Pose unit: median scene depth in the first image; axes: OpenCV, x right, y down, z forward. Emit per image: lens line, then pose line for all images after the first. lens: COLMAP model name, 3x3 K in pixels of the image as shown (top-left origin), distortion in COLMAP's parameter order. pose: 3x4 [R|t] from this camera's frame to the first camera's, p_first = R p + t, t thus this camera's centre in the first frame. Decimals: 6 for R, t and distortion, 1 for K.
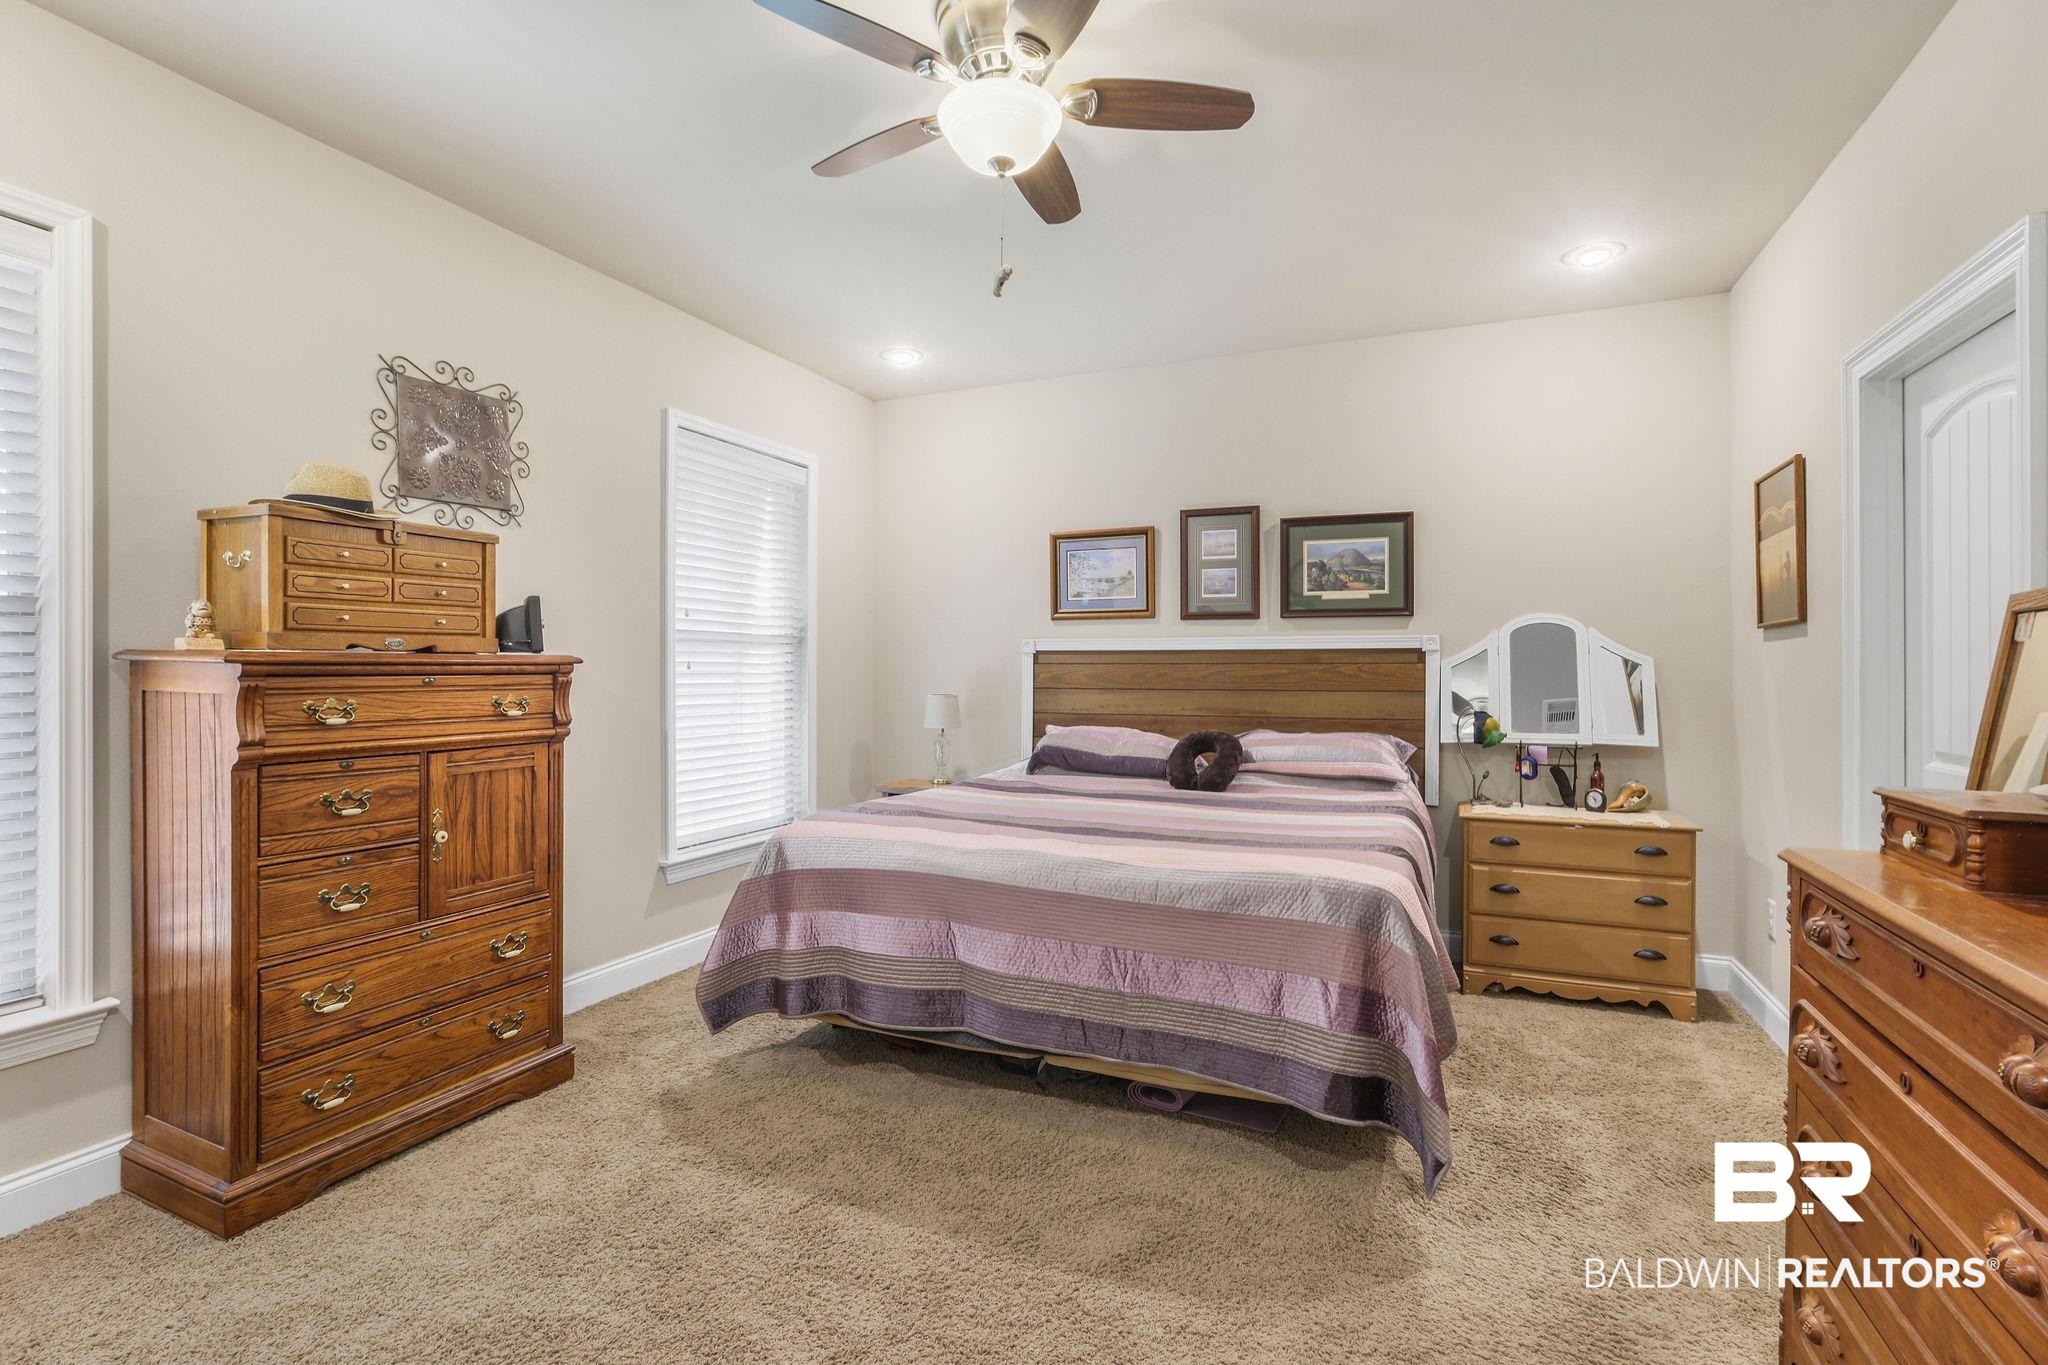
lens RADIAL K [[939.0, 0, 1024.0], [0, 939.0, 682.5], [0, 0, 1]] dist [-0.059973, 0.023694]
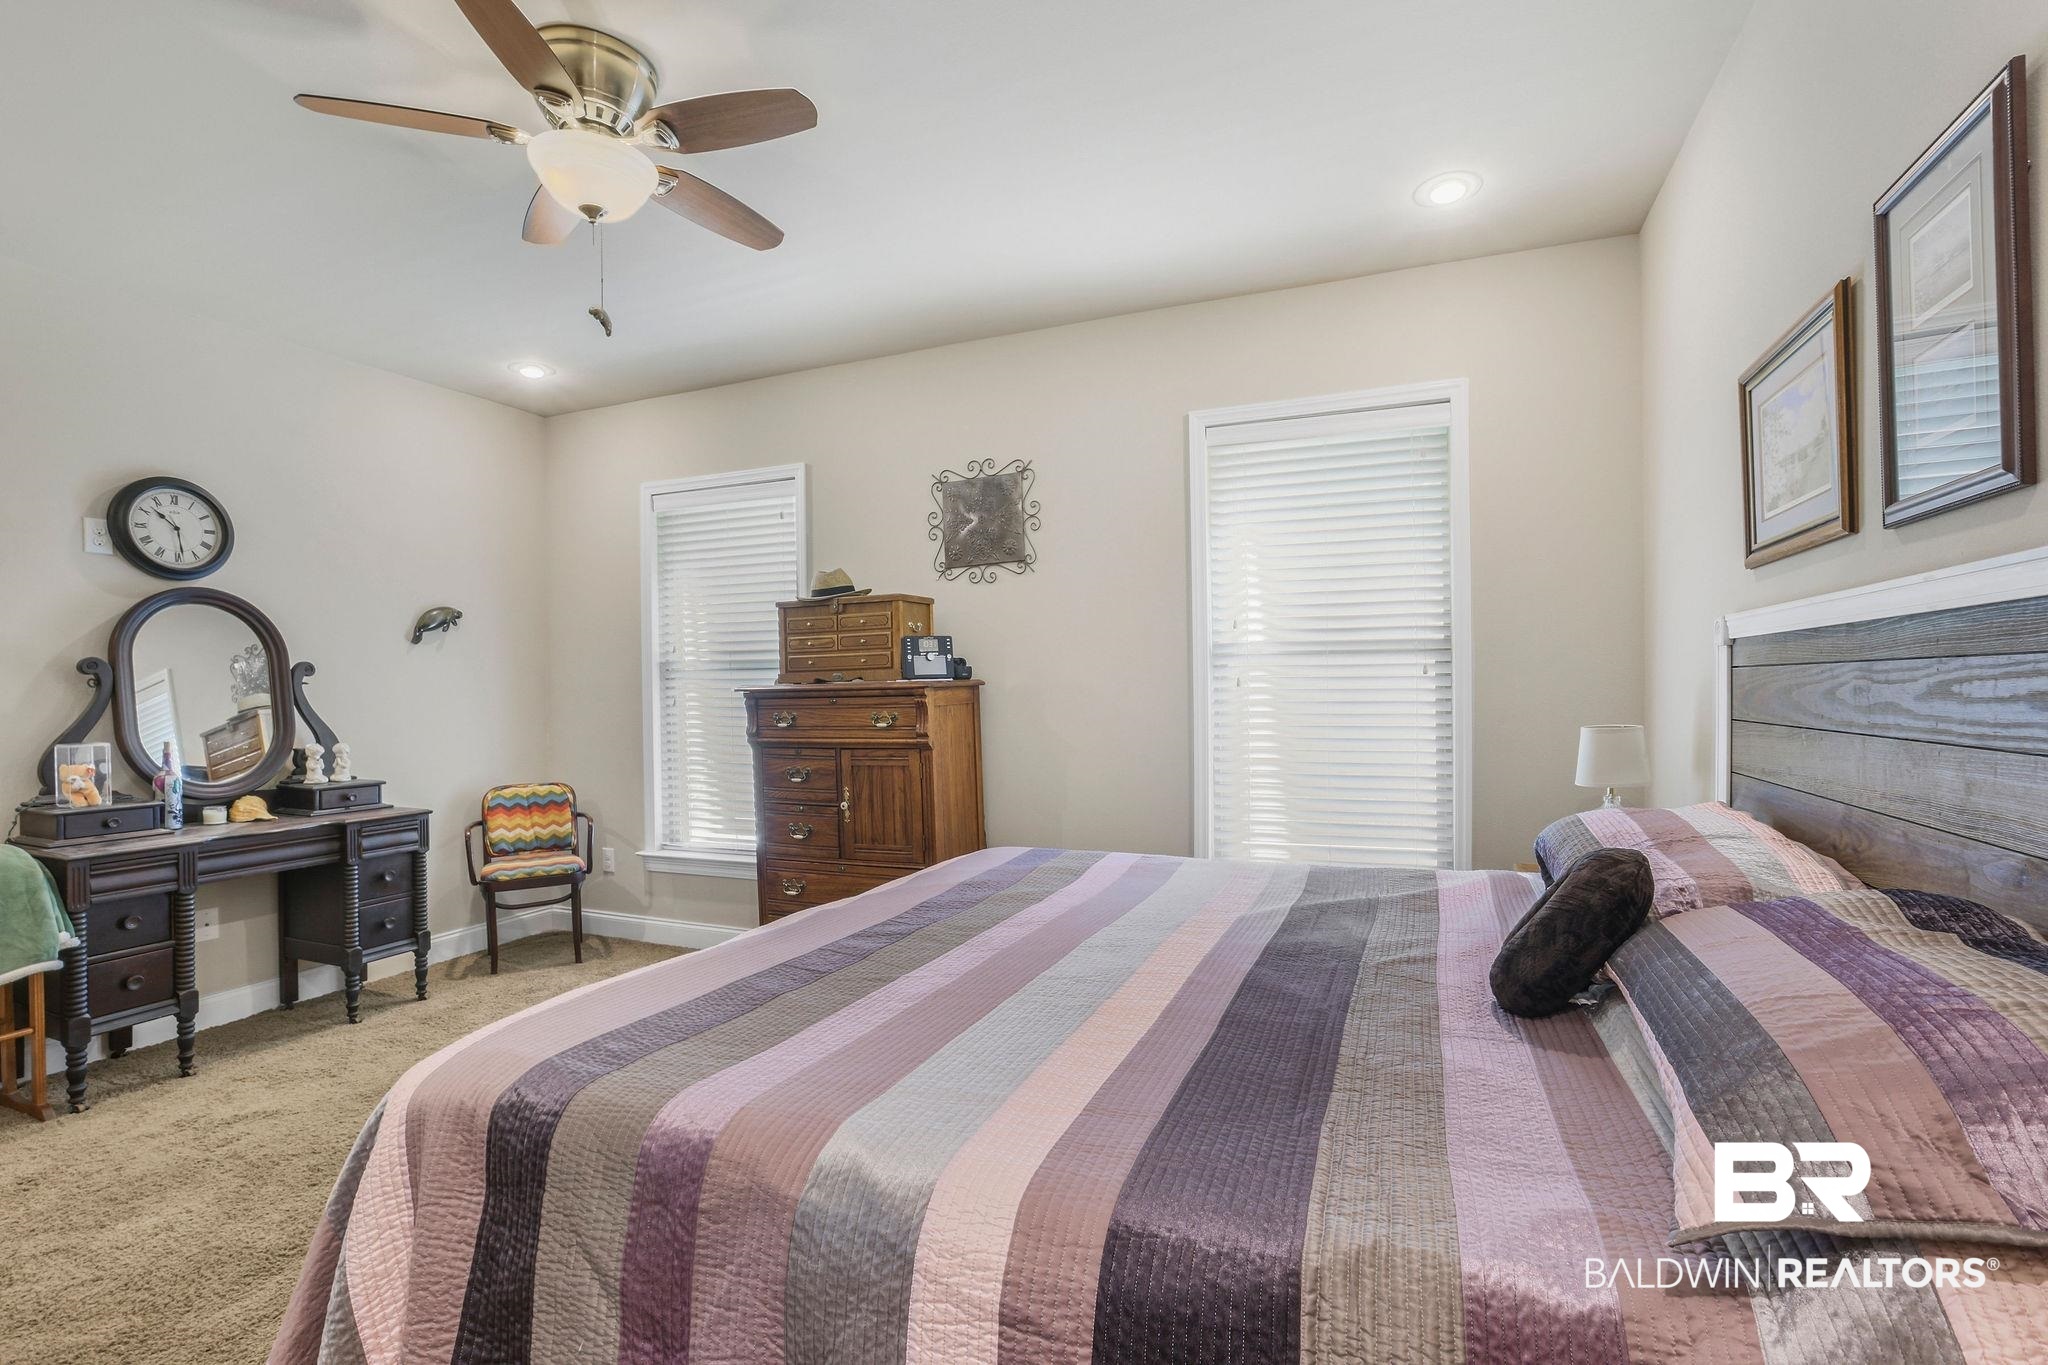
lens RADIAL K [[939.0, 0, 1024.0], [0, 939.0, 682.5], [0, 0, 1]] dist [-0.059973, 0.023694]
pose [[0.026775, -0.007608, -0.999613, 0.812887], [0.005388, 0.999958, -0.007466, -0.017494], [0.999627, -0.005186, 0.026815, 1.143254]]
